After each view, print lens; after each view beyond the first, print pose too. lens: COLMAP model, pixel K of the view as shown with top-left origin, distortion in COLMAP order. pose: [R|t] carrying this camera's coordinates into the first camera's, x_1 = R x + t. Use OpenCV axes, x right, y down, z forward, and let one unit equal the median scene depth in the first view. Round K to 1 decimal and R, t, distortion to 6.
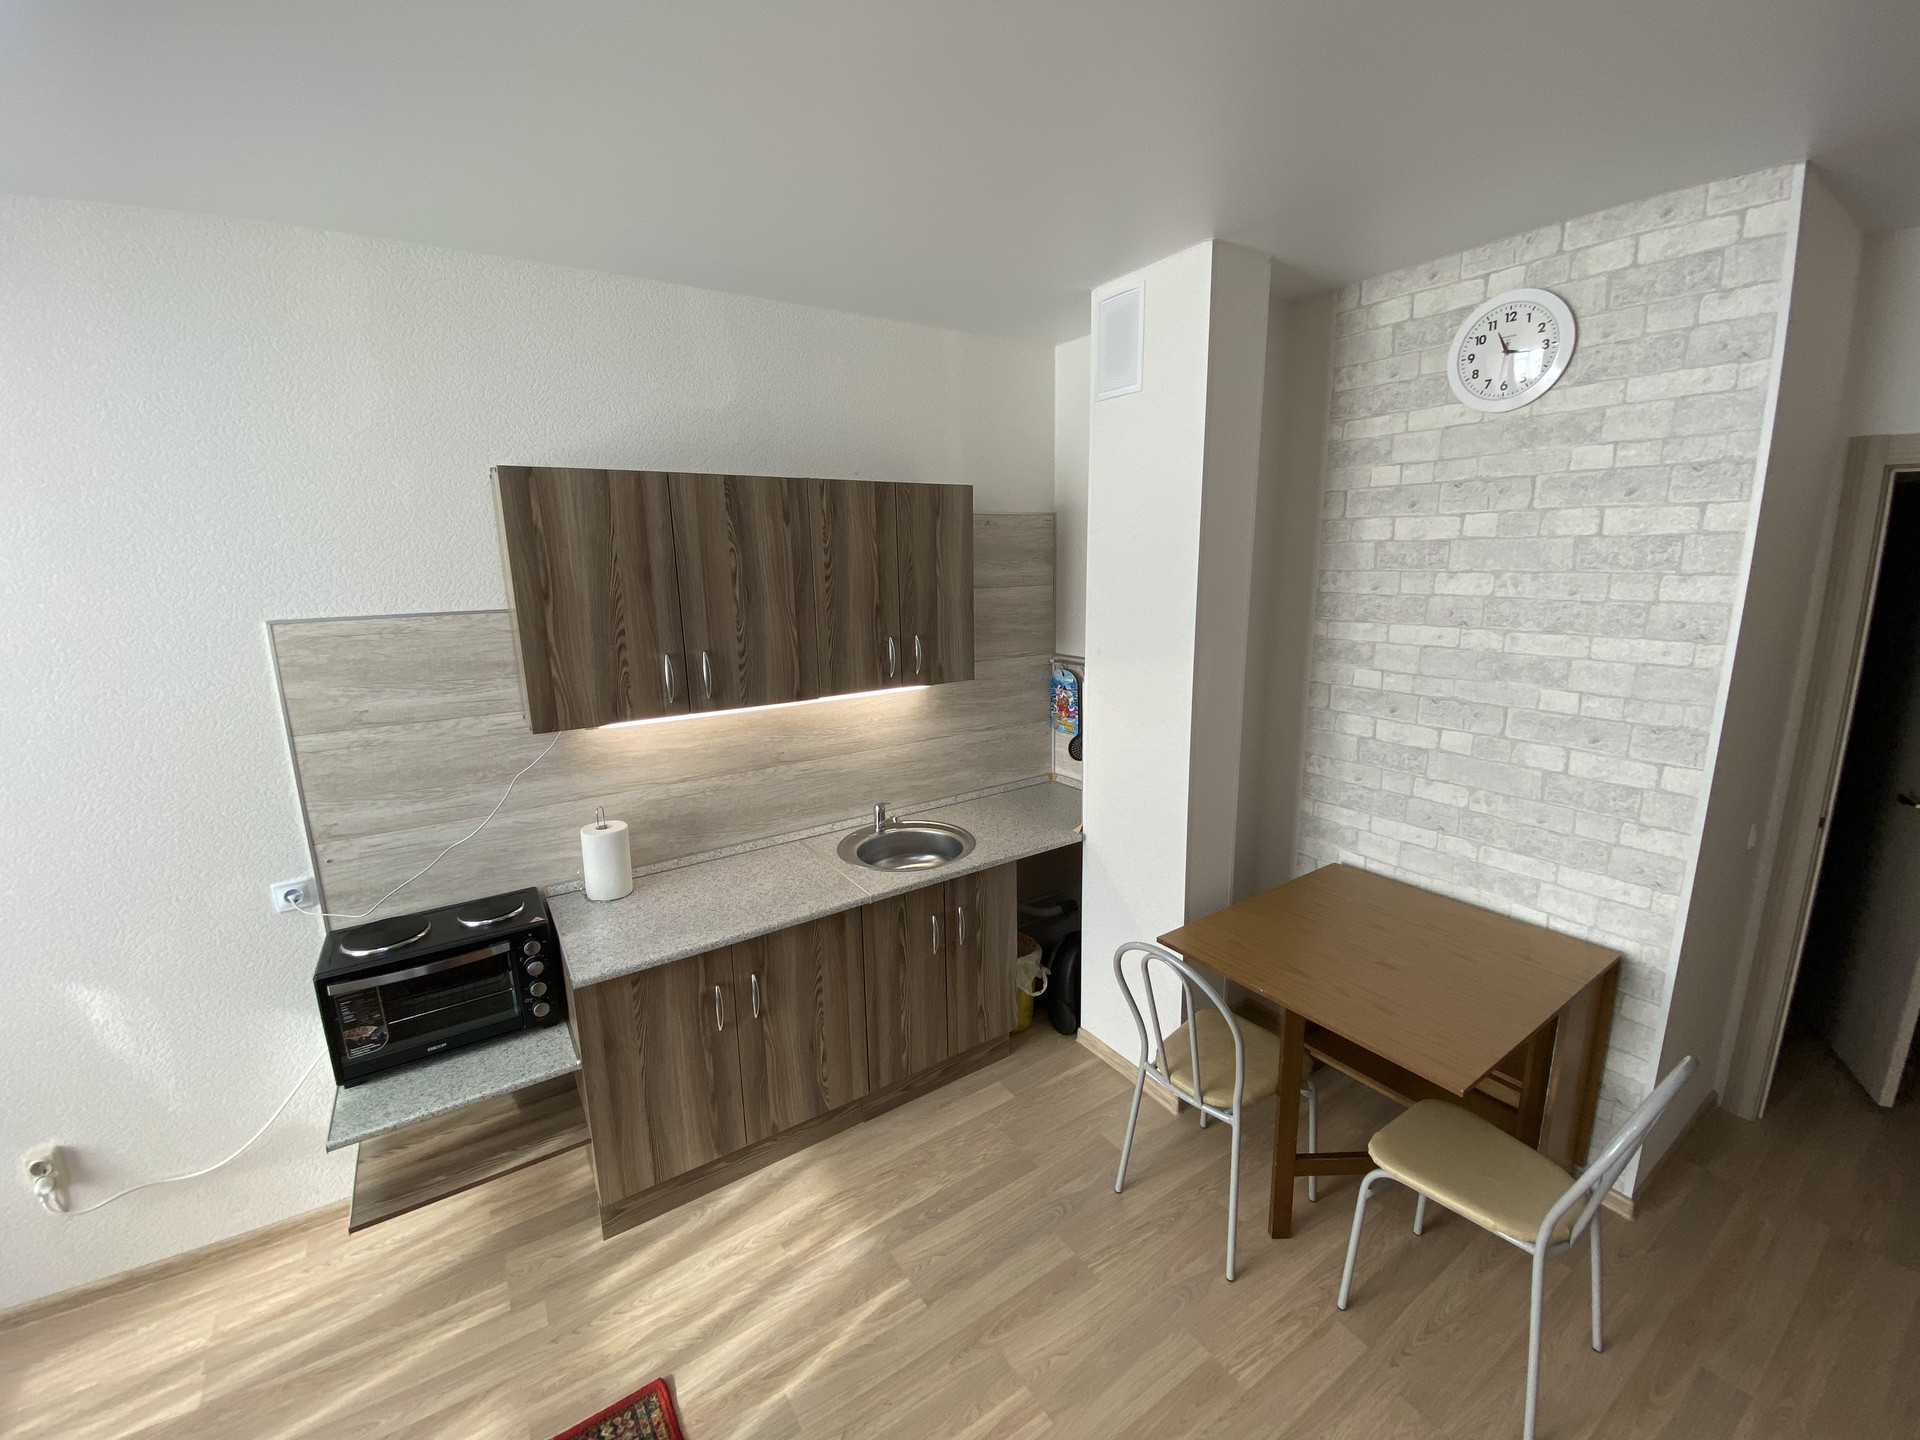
lens RADIAL K [[771.2, 0, 962.8], [0, 771.2, 702.2], [0, 0, 1]] dist [0.000493, -0.013631]
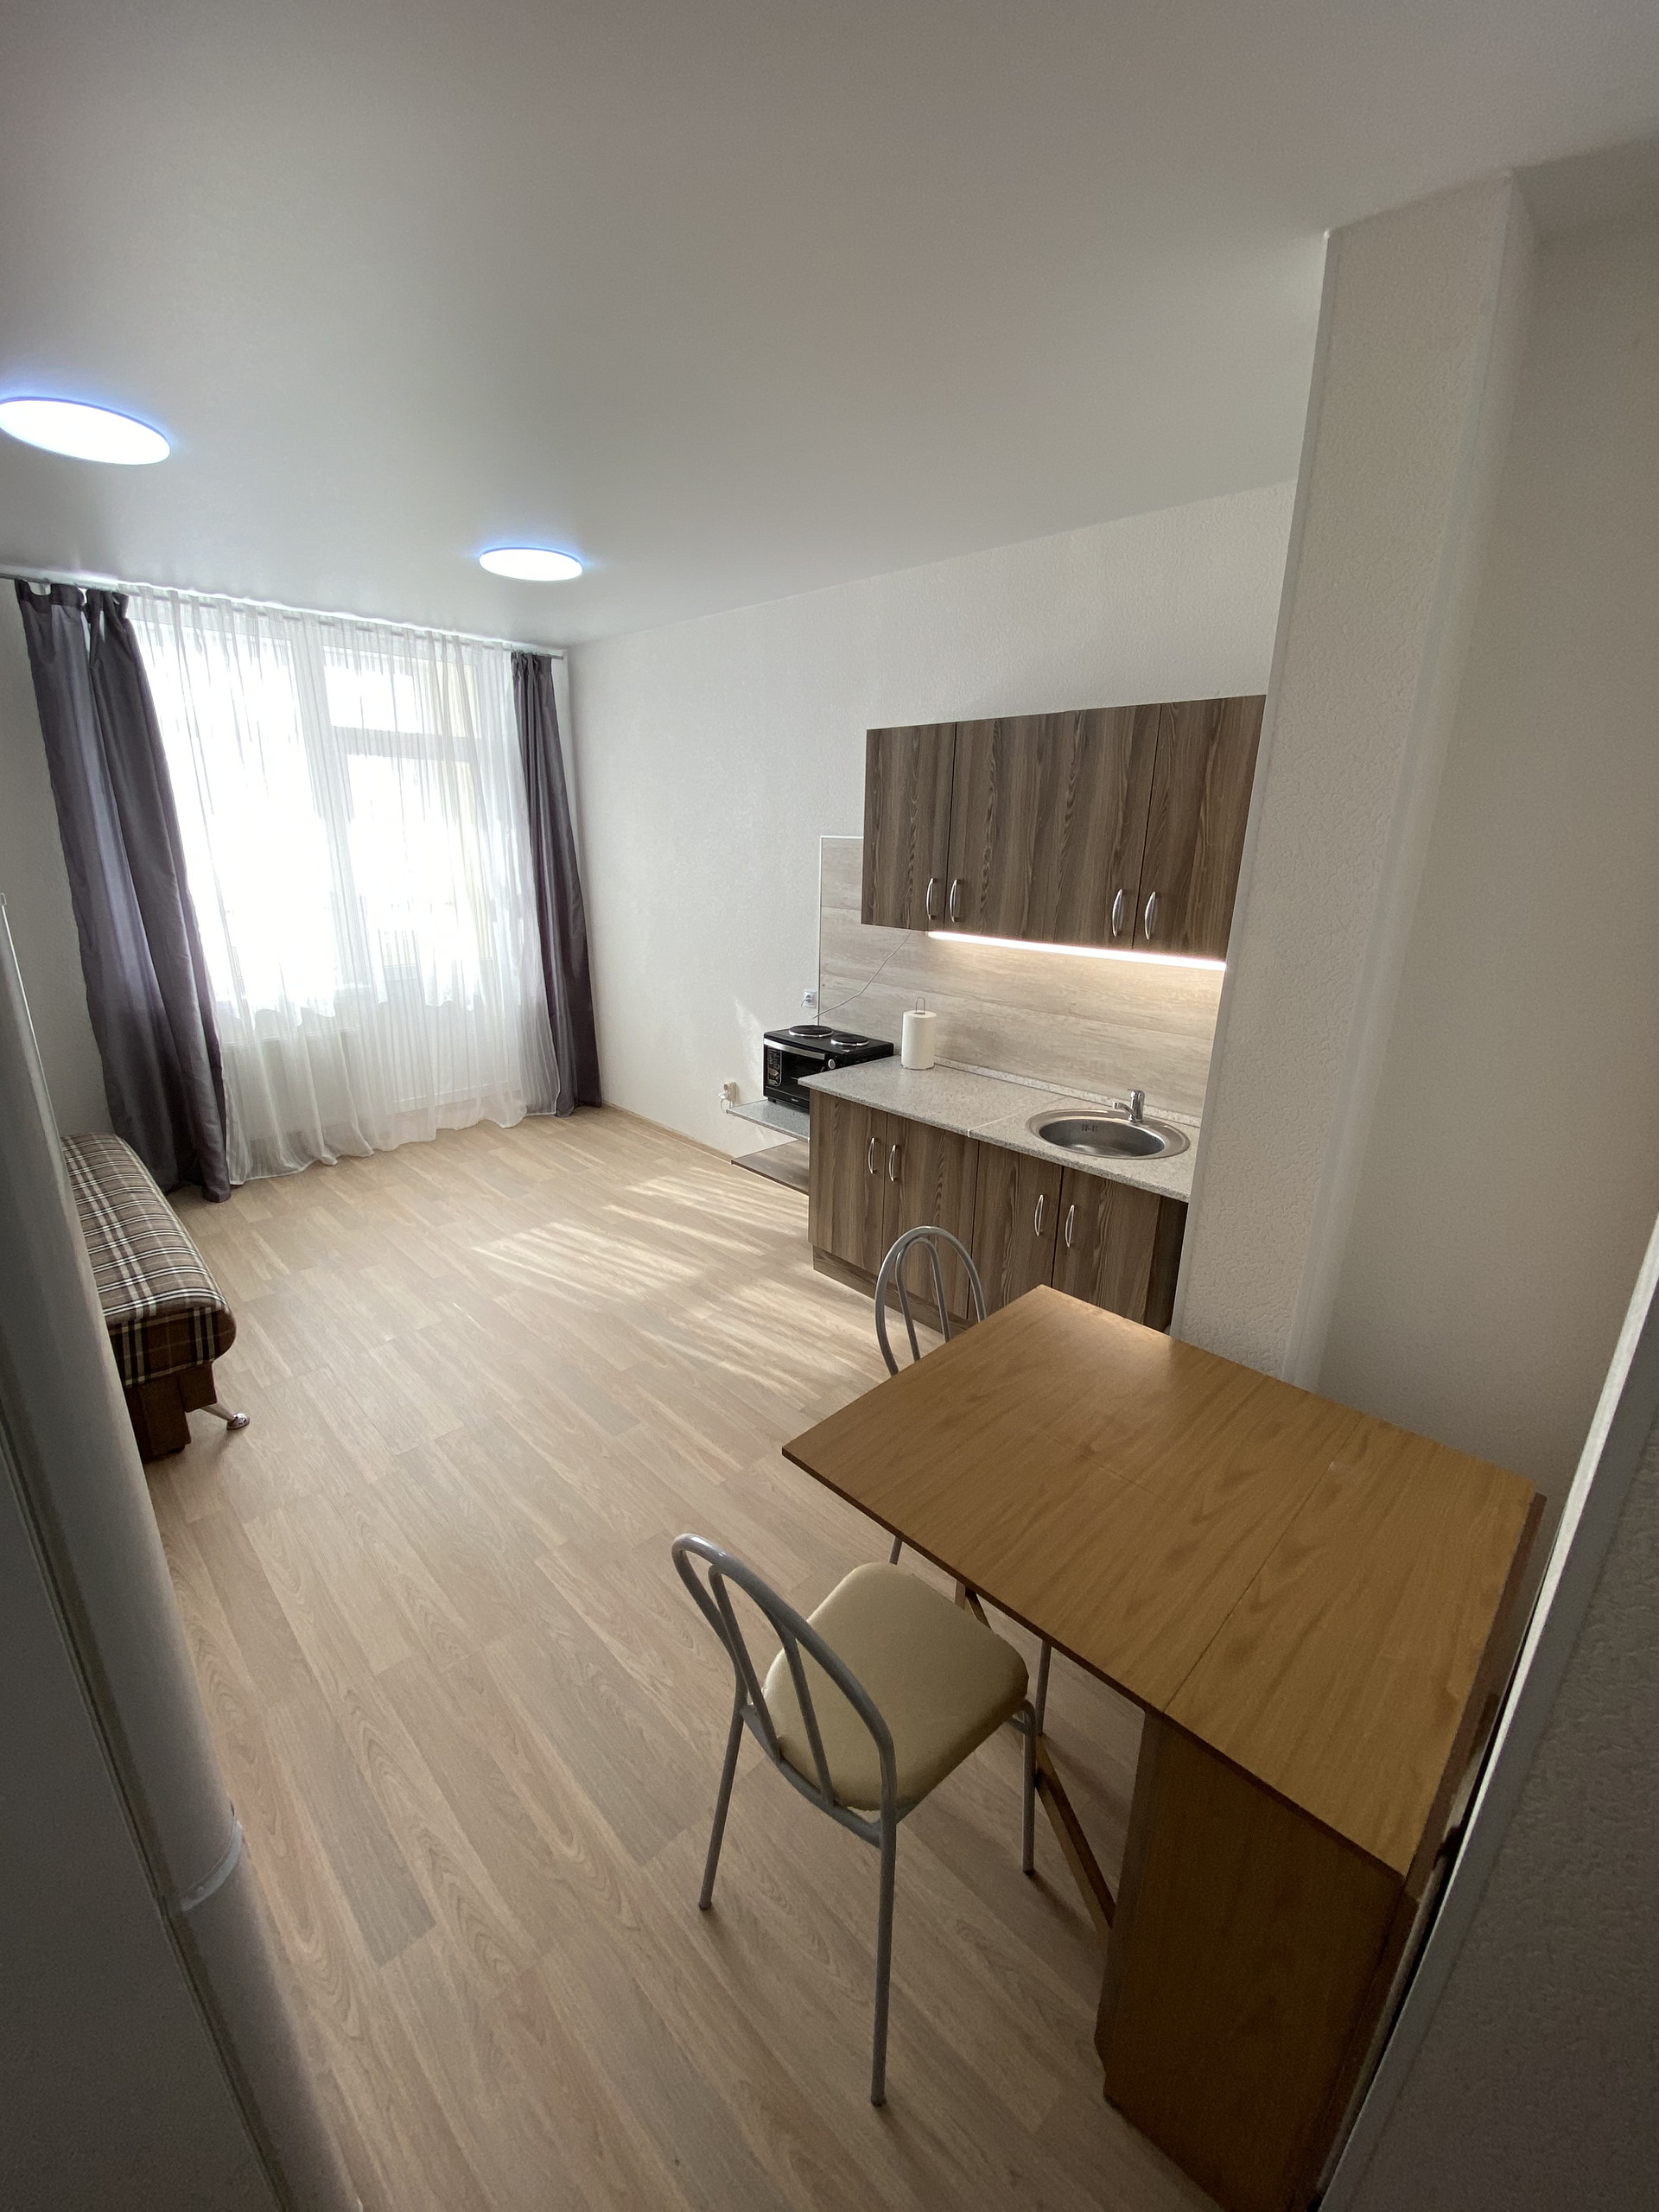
lens RADIAL K [[874.6, 0, 829.5], [0, 874.6, 1106.0], [0, 0, 1]] dist [0.000676, 0.000011]
pose [[0.180300, 0.311738, -0.932905, 0.952213], [-0.203848, 0.939699, 0.274611, -0.066580], [0.962257, 0.140658, 0.232975, 0.541615]]
